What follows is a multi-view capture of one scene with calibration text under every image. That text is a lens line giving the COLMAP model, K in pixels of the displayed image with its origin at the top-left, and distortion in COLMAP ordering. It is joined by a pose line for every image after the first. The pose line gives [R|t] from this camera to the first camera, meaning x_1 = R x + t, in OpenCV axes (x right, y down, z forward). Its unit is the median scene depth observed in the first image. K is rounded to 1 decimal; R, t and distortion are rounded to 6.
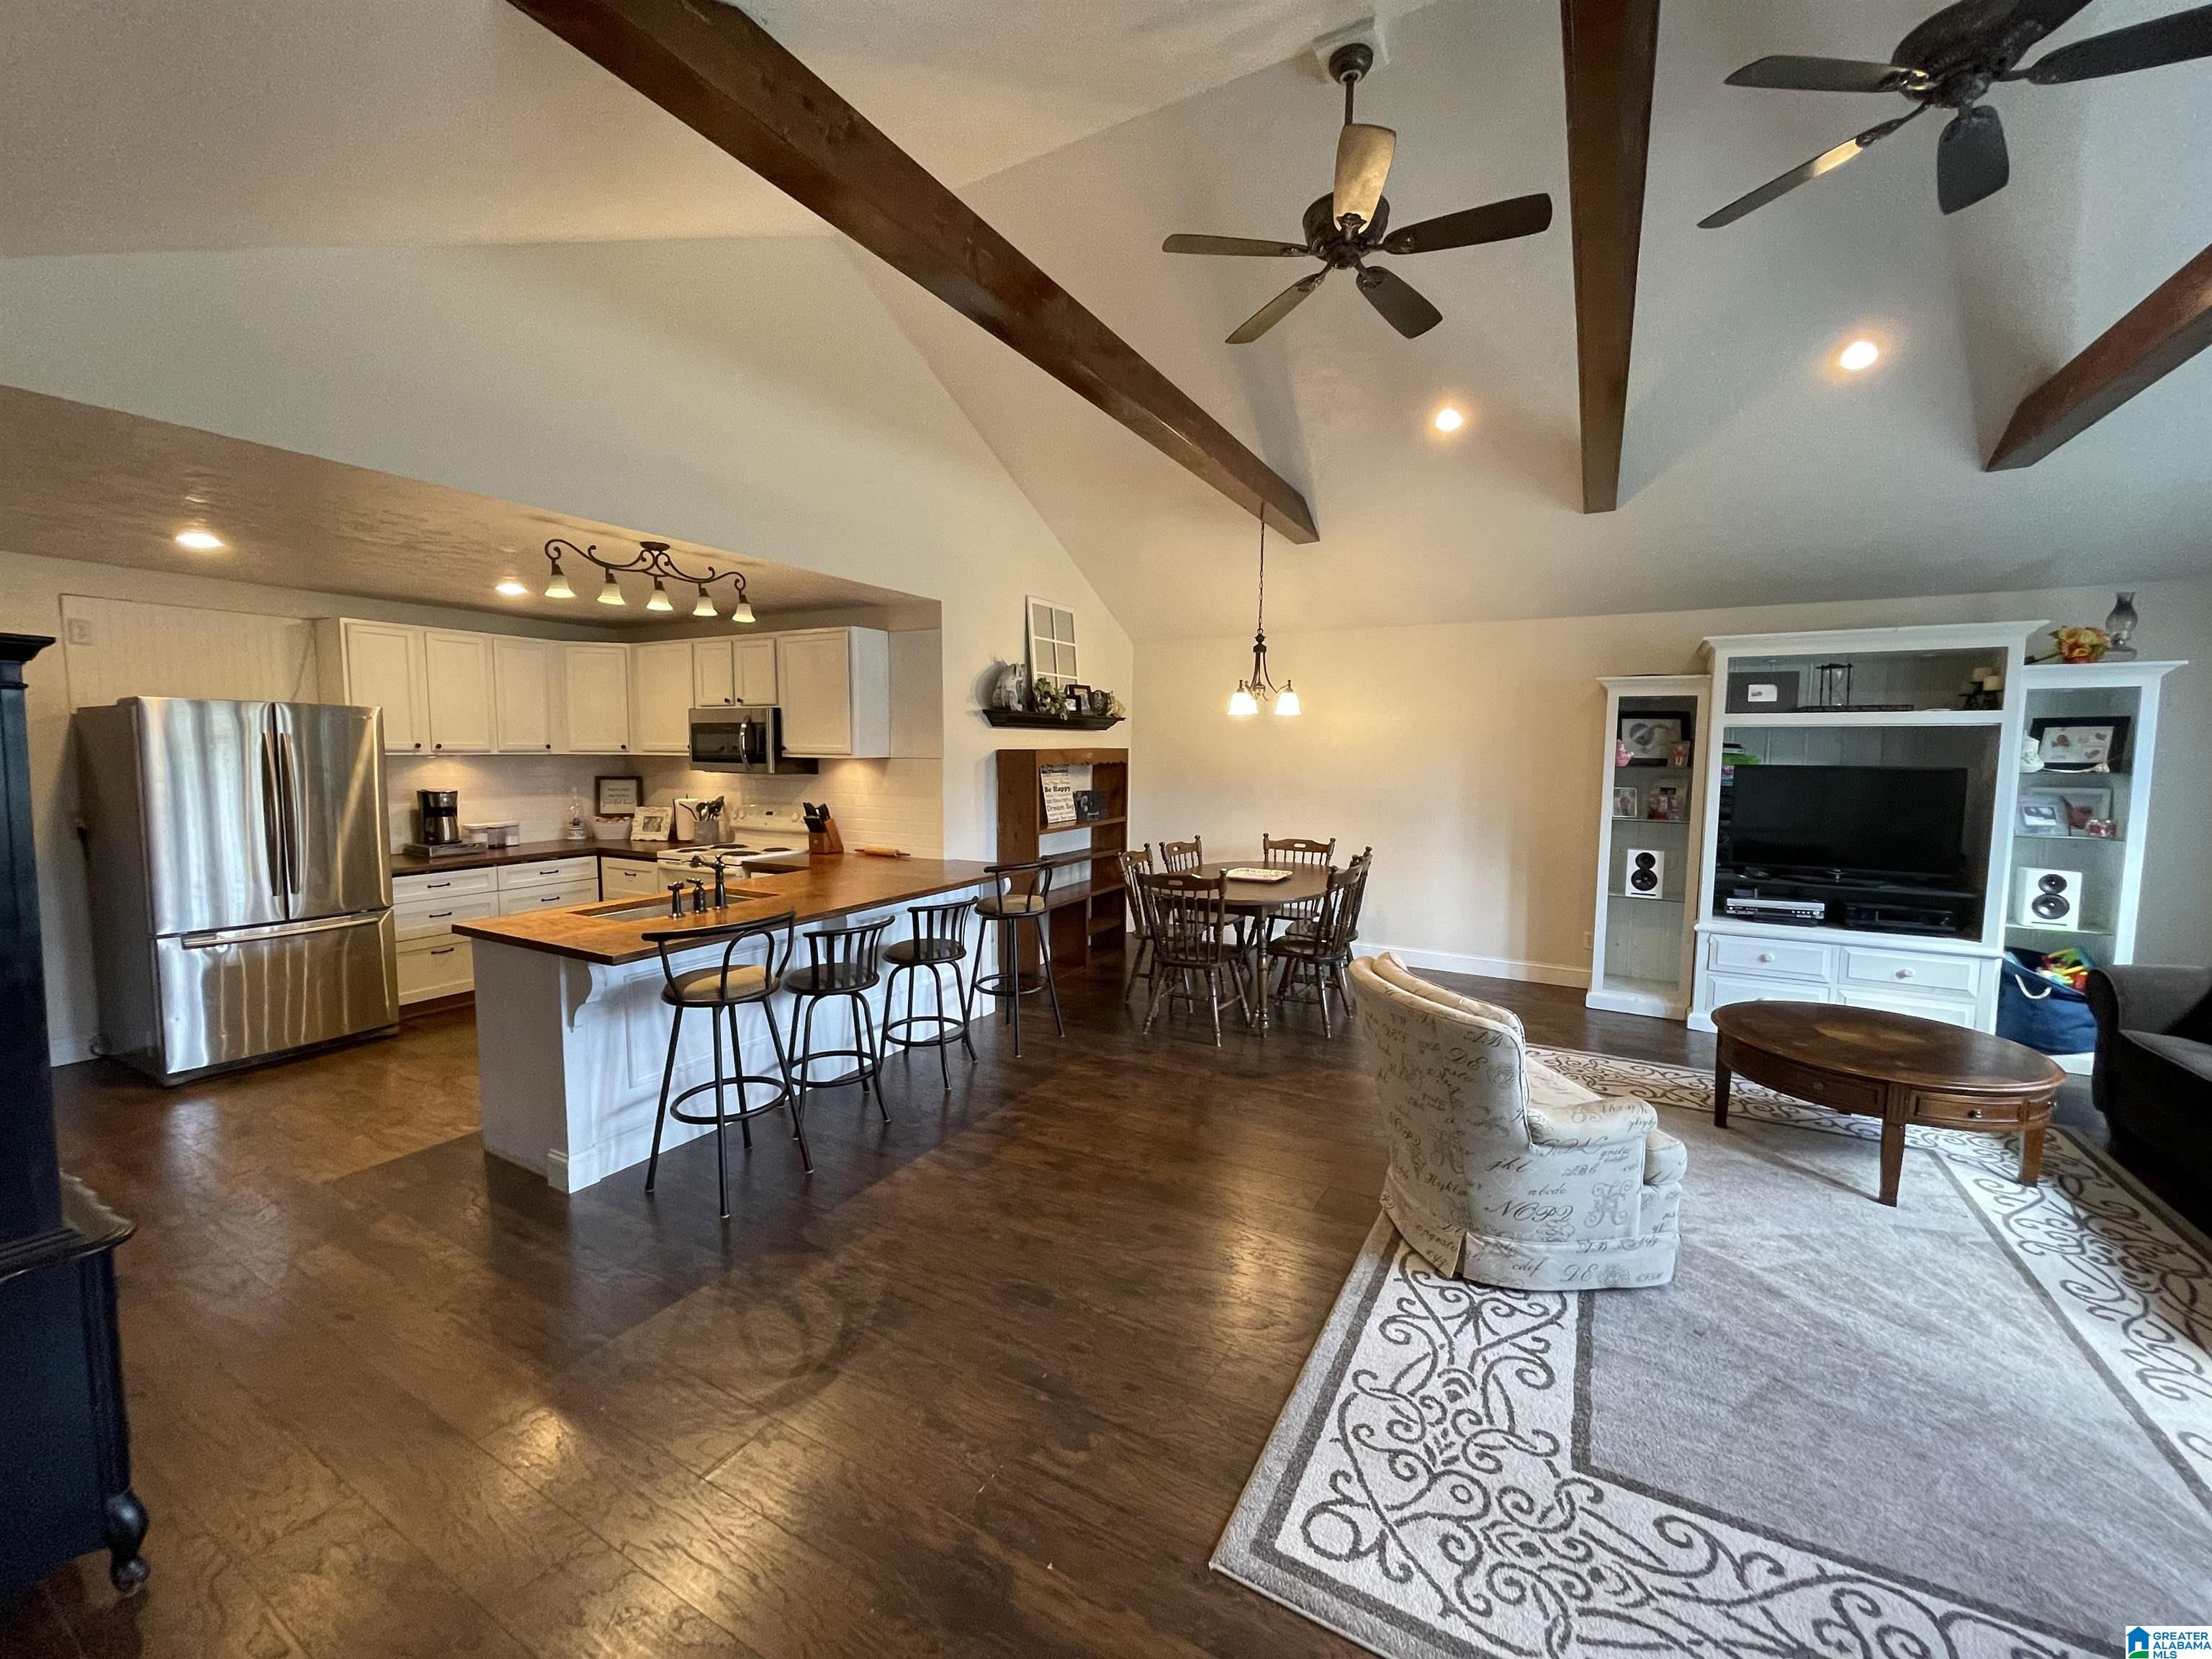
lens RADIAL K [[894.0, 0, 1106.6], [0, 894.0, 825.4], [0, 0, 1]] dist [-0.000636, 0.000214]
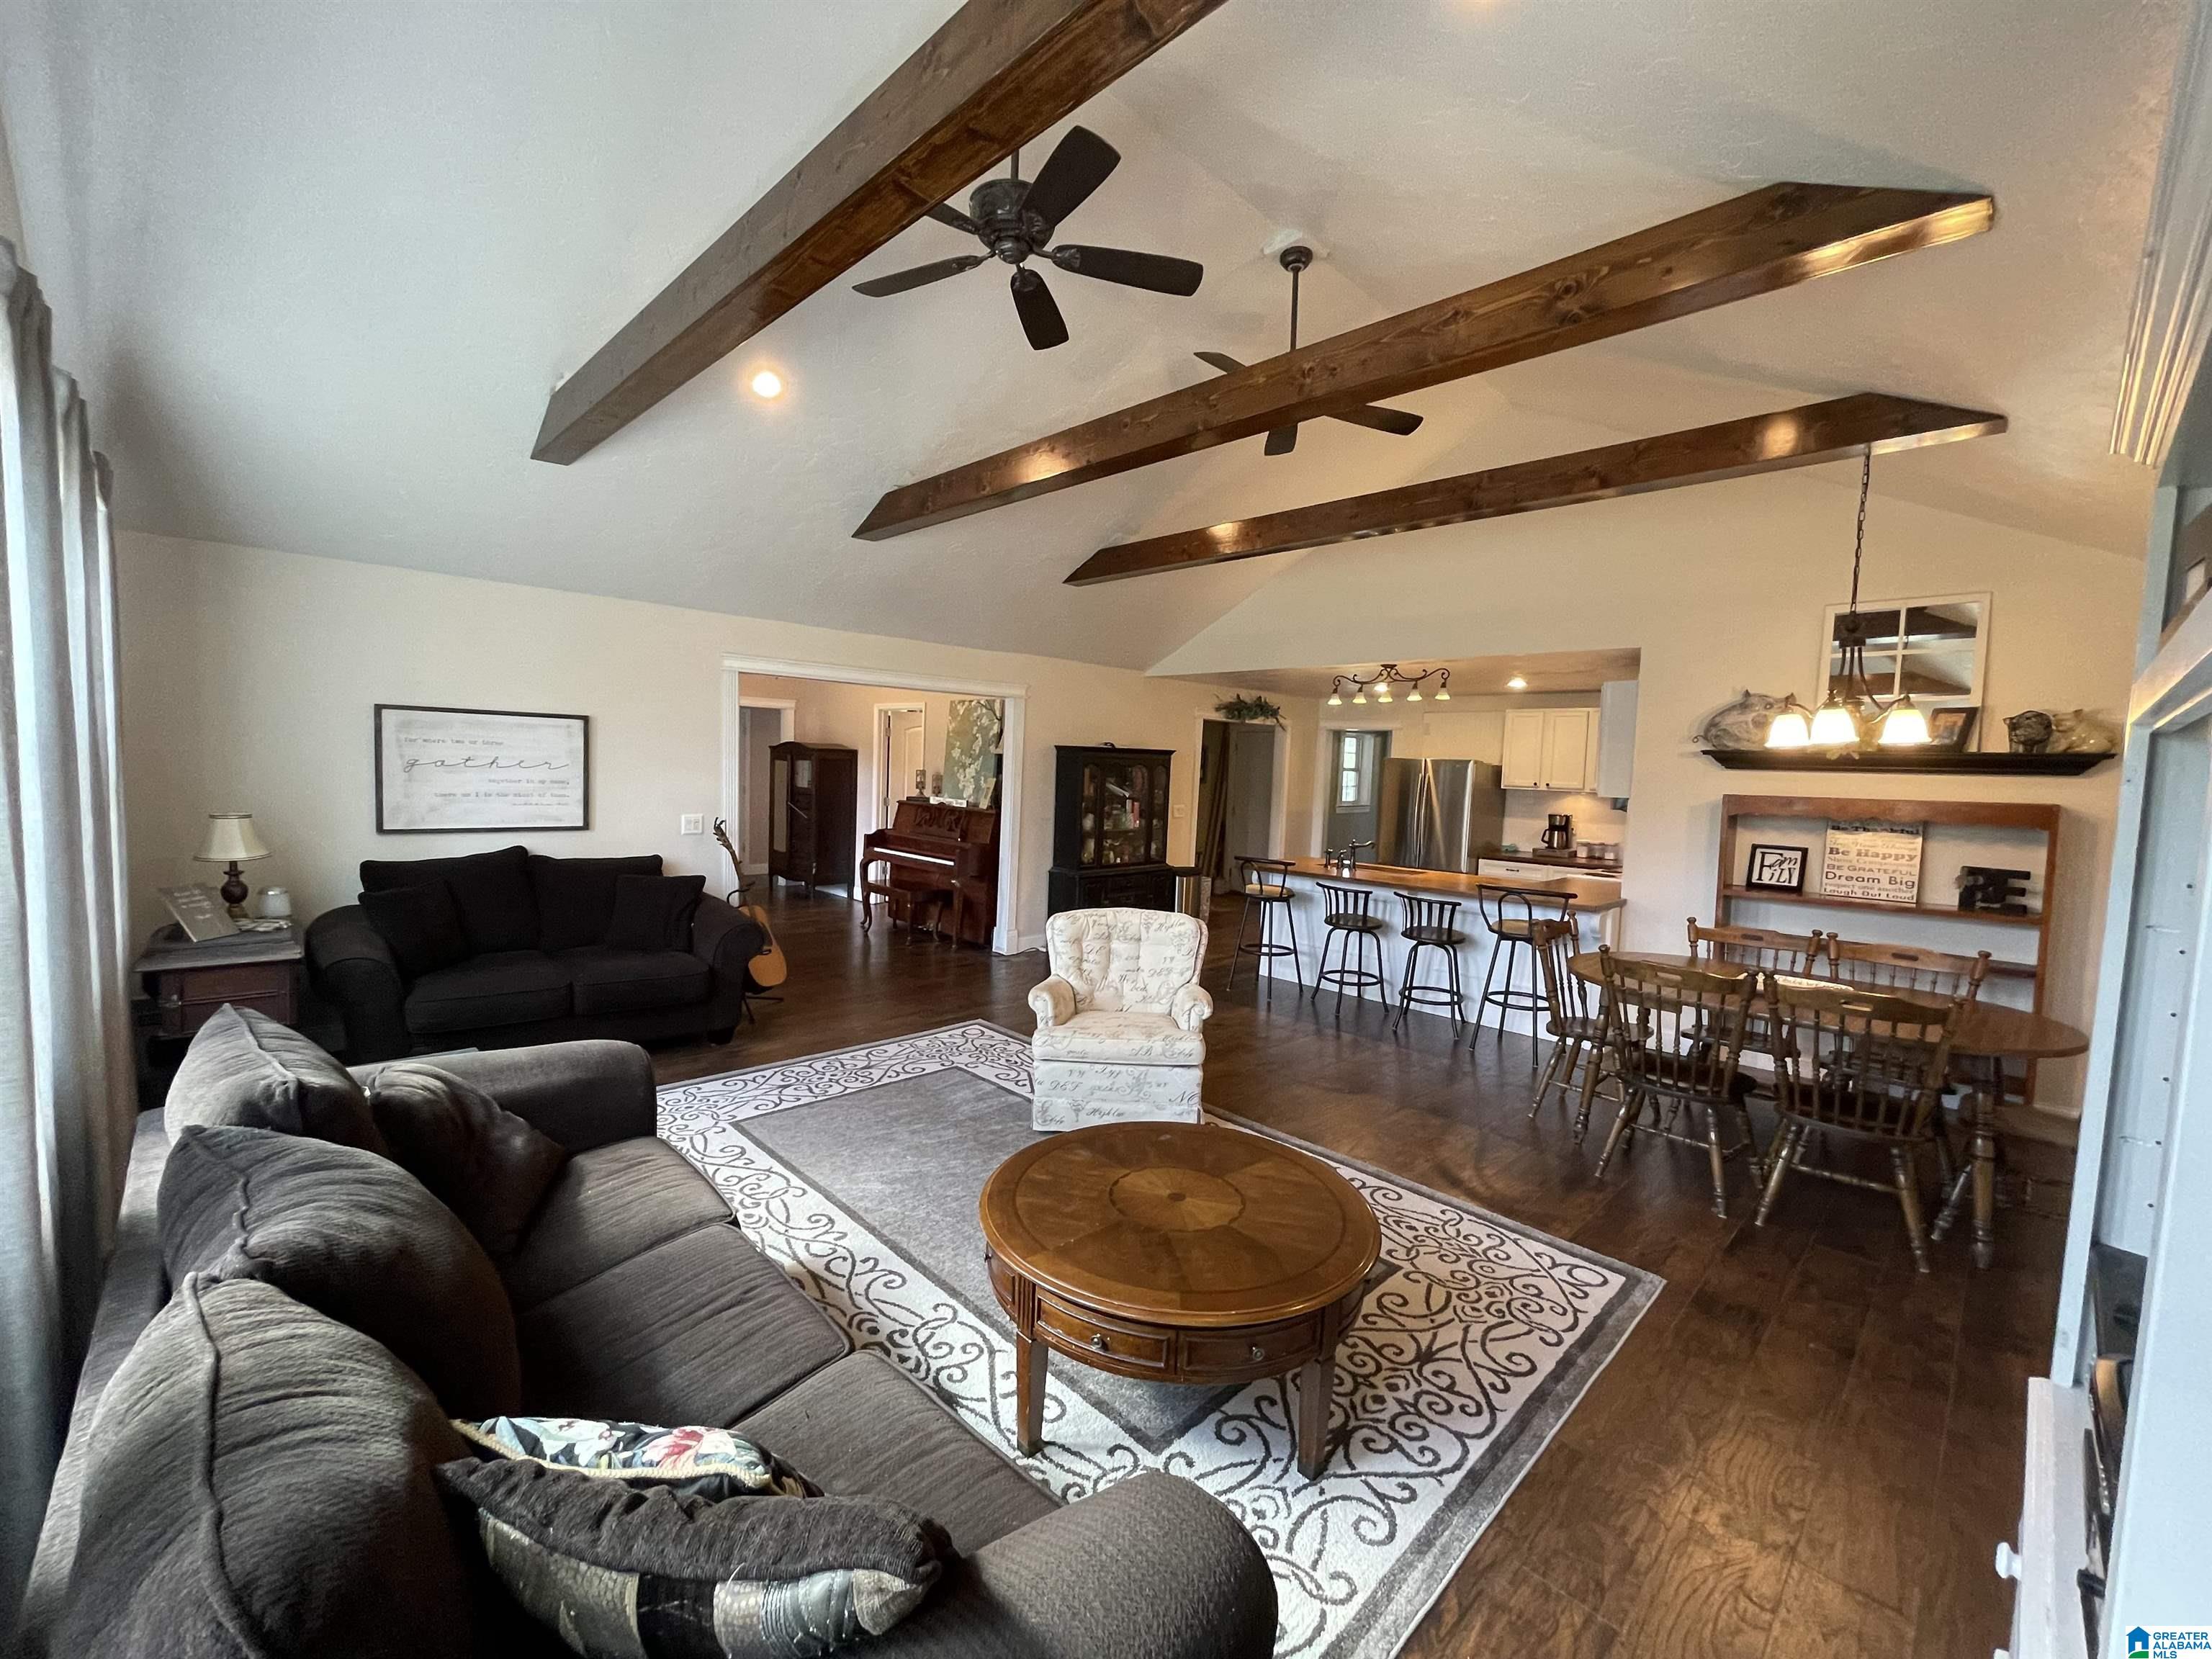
lens RADIAL K [[890.4, 0, 1105.0], [0, 890.4, 825.9], [0, 0, 1]] dist [-0.006404, 0.000263]
pose [[-0.278002, 0.050294, -0.959263, 1.072906], [-0.120054, 0.988979, 0.086645, -0.066998], [0.953049, 0.139251, -0.268900, 0.778264]]
